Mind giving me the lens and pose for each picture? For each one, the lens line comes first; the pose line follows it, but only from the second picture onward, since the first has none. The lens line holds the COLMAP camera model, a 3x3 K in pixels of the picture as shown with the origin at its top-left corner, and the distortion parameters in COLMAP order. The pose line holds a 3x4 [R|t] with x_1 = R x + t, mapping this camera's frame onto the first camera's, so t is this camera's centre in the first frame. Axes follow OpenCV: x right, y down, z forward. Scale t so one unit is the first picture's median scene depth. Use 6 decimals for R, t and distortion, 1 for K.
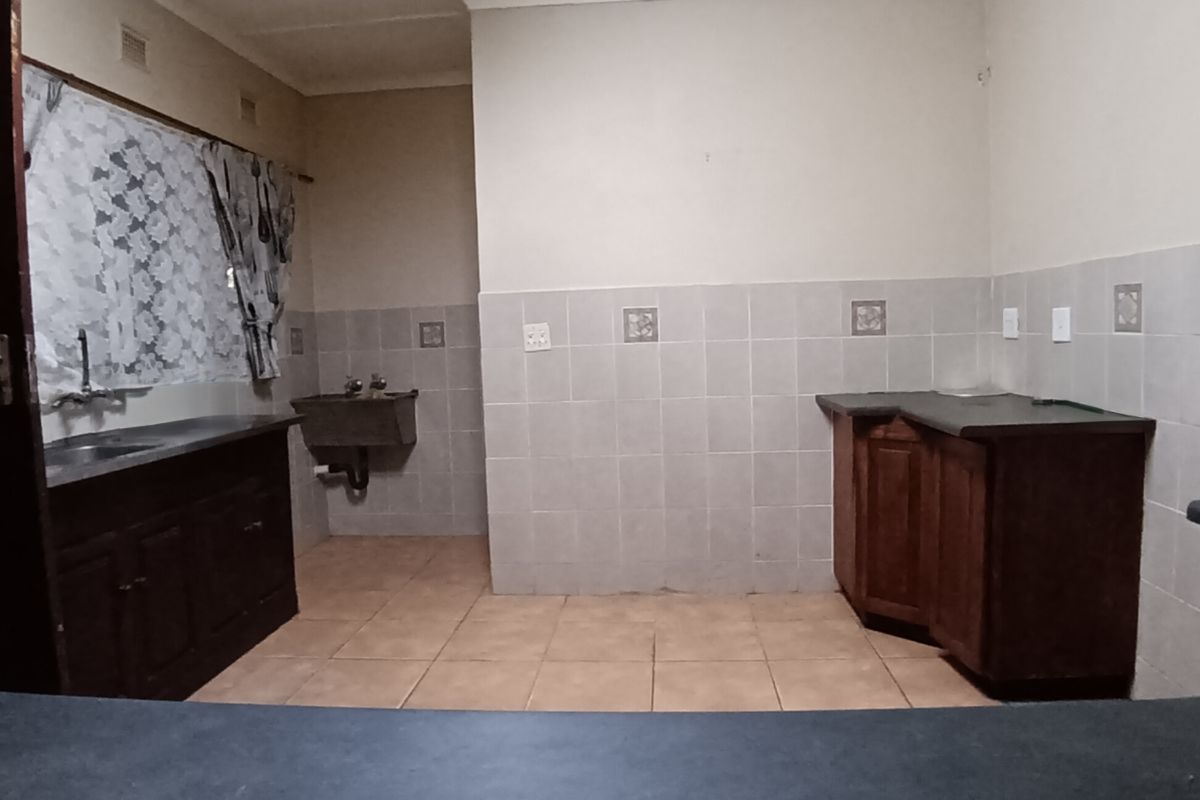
lens RADIAL K [[793.4, 0, 601.6], [0, 793.4, 396.9], [0, 0, 1]] dist [0.000054, 0.000245]
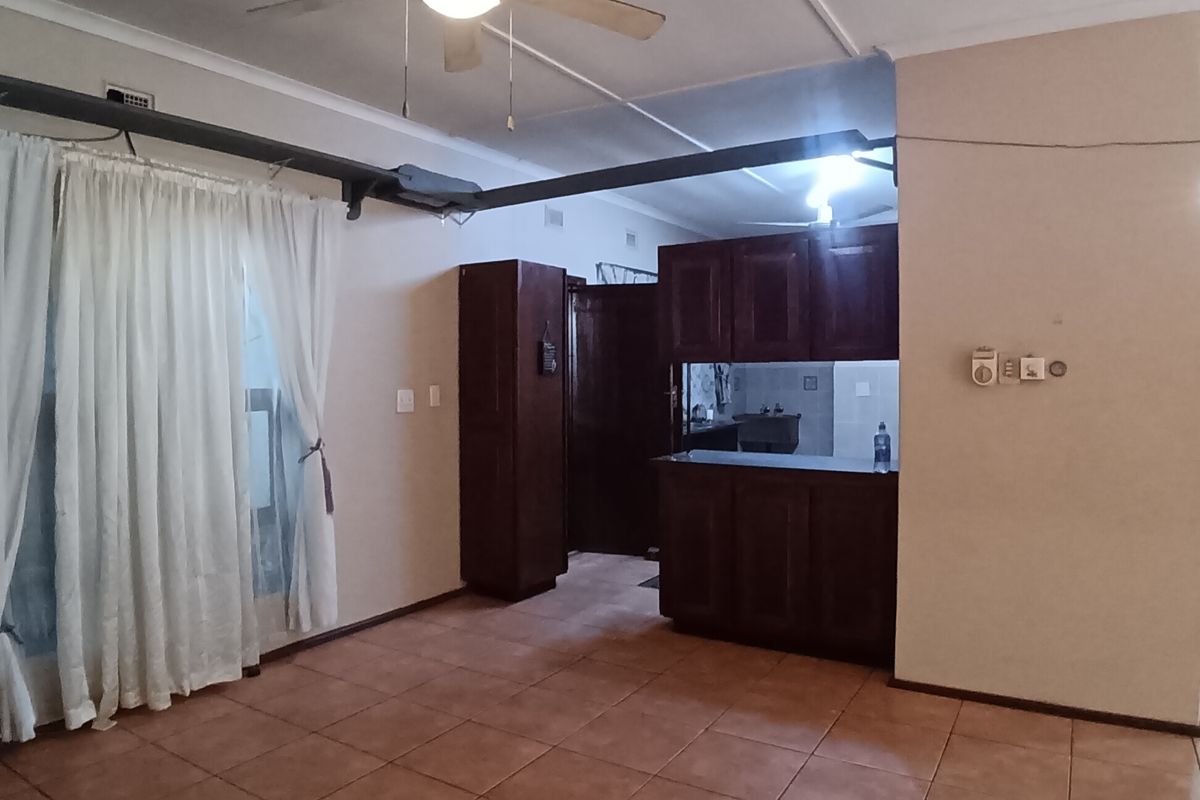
lens RADIAL K [[793.4, 0, 602.5], [0, 793.4, 400.4], [0, 0, 1]] dist [0.000054, 0.000245]
pose [[0.887526, 0.045506, -0.458504, 0.205708], [-0.061628, 0.997894, -0.020253, 0.027037], [0.456617, 0.046232, 0.888461, -0.860678]]
